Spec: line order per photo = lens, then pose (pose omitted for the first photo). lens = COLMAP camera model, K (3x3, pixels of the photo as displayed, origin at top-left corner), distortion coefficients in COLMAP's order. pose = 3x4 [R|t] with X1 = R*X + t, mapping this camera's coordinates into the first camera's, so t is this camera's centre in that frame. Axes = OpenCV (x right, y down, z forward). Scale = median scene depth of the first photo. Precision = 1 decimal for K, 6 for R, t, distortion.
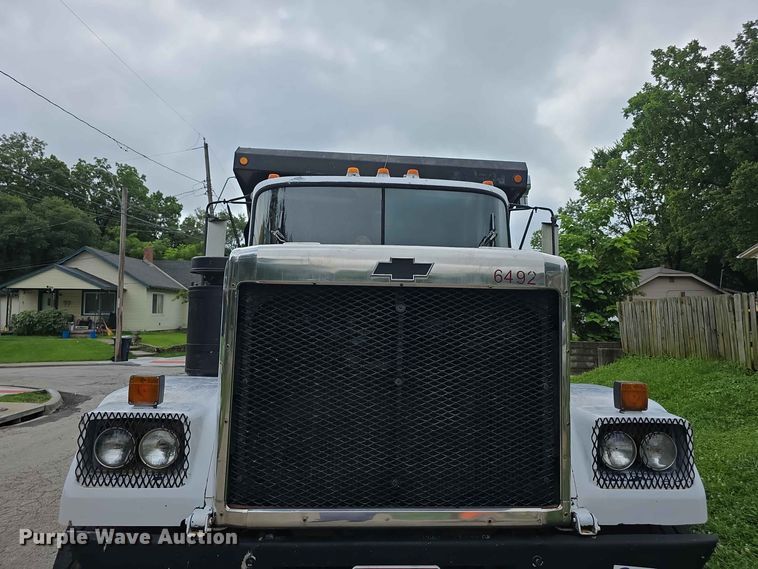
lens RADIAL K [[513.8, 0, 376.8], [0, 513.8, 269.8], [0, 0, 1]] dist [0.057777, -0.057960]
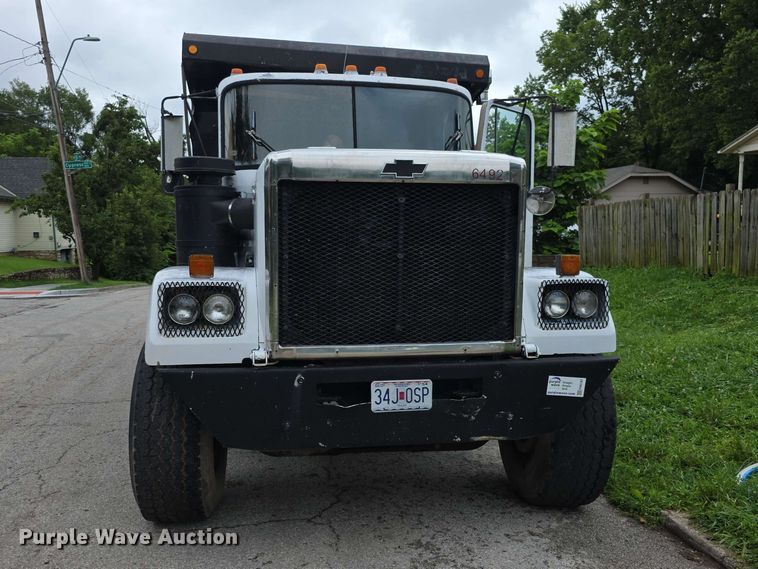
lens RADIAL K [[690.4, 0, 362.7], [0, 690.4, 292.3], [0, 0, 1]] dist [0.037493, 0.000000]
pose [[0.991659, -0.026379, 0.126160, -0.260069], [0.004038, 0.984711, 0.174151, 0.001347], [-0.128825, -0.172189, 0.976604, -0.681955]]
